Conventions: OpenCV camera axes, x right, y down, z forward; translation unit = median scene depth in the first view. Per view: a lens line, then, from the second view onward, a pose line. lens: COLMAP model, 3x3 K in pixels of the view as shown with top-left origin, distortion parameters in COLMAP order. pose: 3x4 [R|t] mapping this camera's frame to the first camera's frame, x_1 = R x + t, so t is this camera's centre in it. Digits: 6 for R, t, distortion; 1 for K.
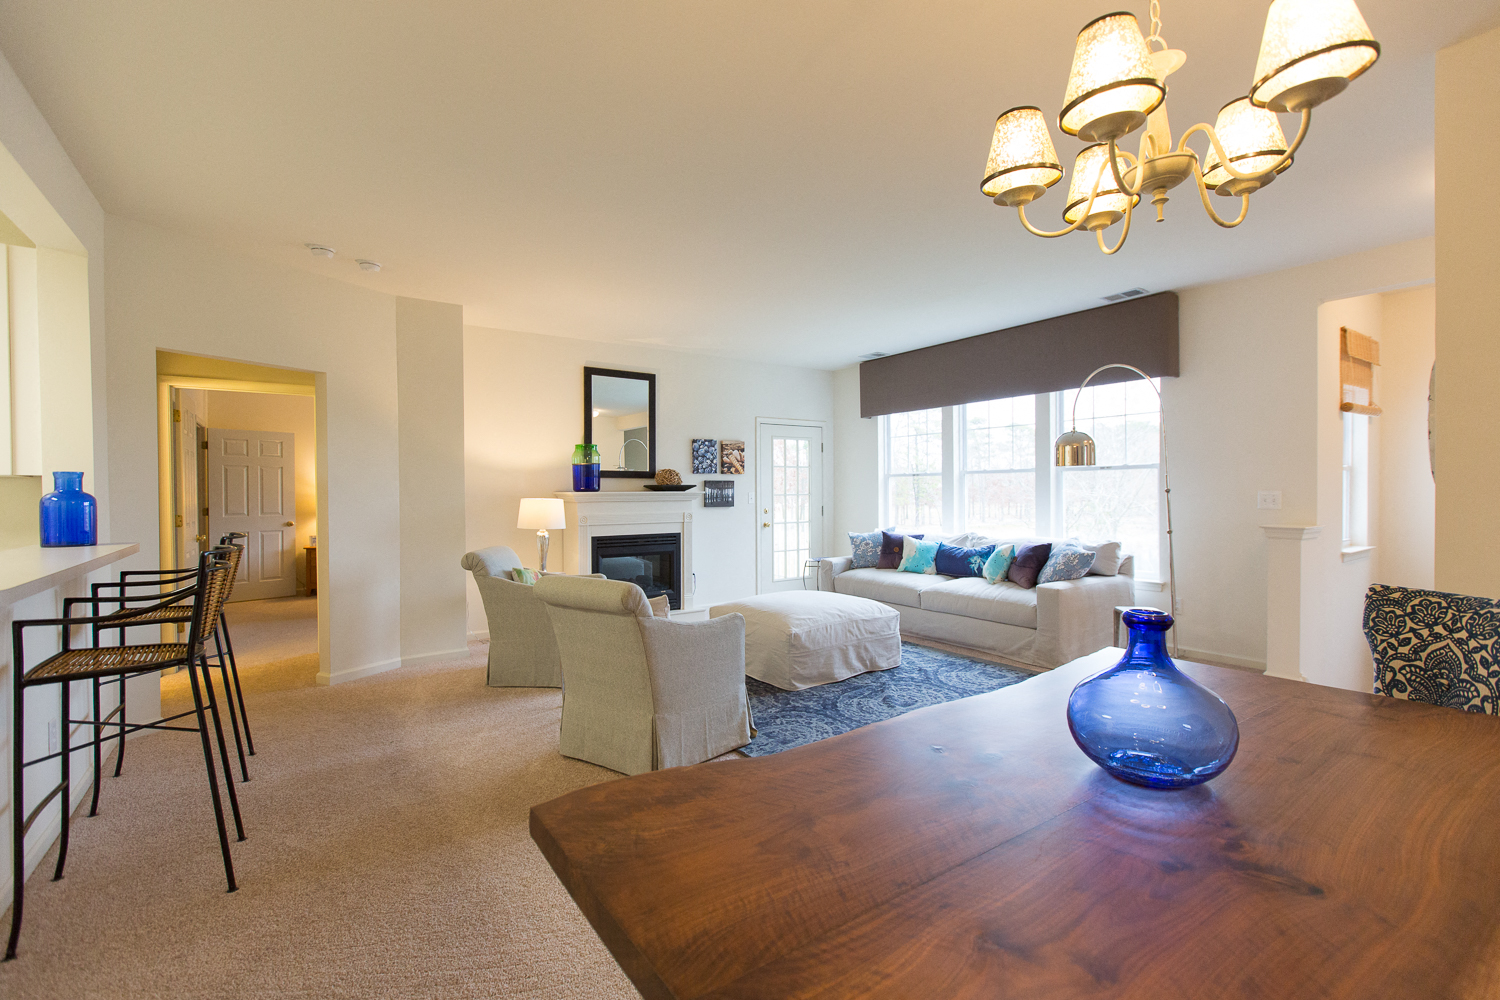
lens RADIAL K [[668.4, 0, 753.6], [0, 668.4, 495.5], [0, 0, 1]] dist [-0.003457, -0.000064]
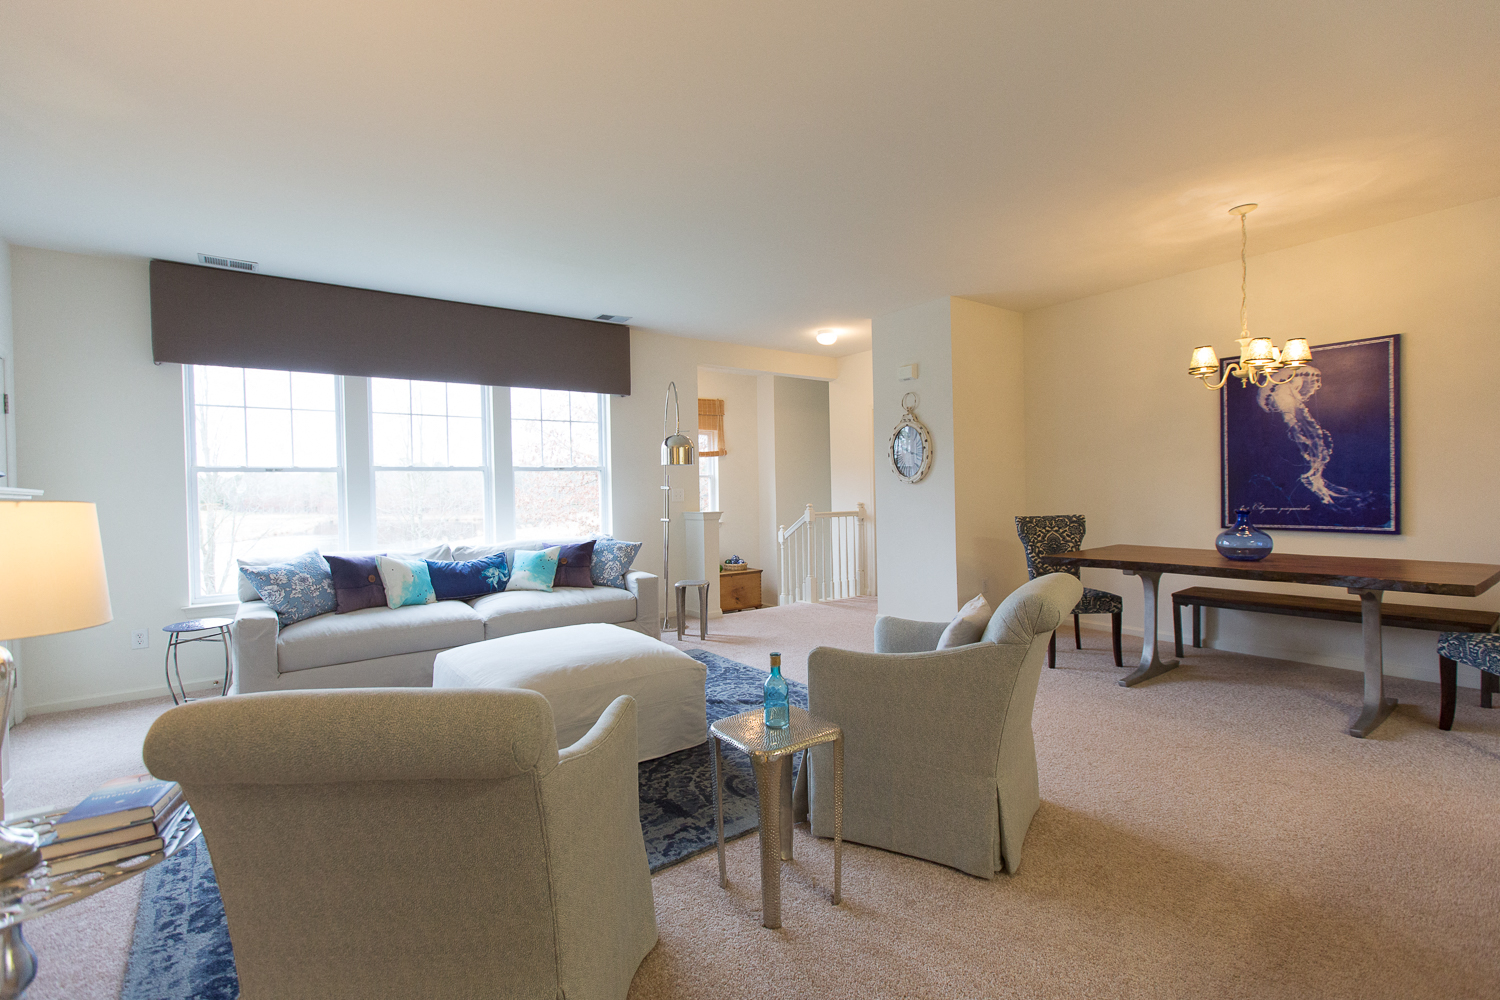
lens RADIAL K [[668.4, 0, 744.2], [0, 668.4, 498.3], [0, 0, 1]] dist [-0.003457, -0.000064]
pose [[-0.025852, -0.006101, 0.999647, -0.516437], [0.028587, 0.999568, 0.006840, 0.006115], [-0.999257, 0.028754, -0.025666, 0.701572]]
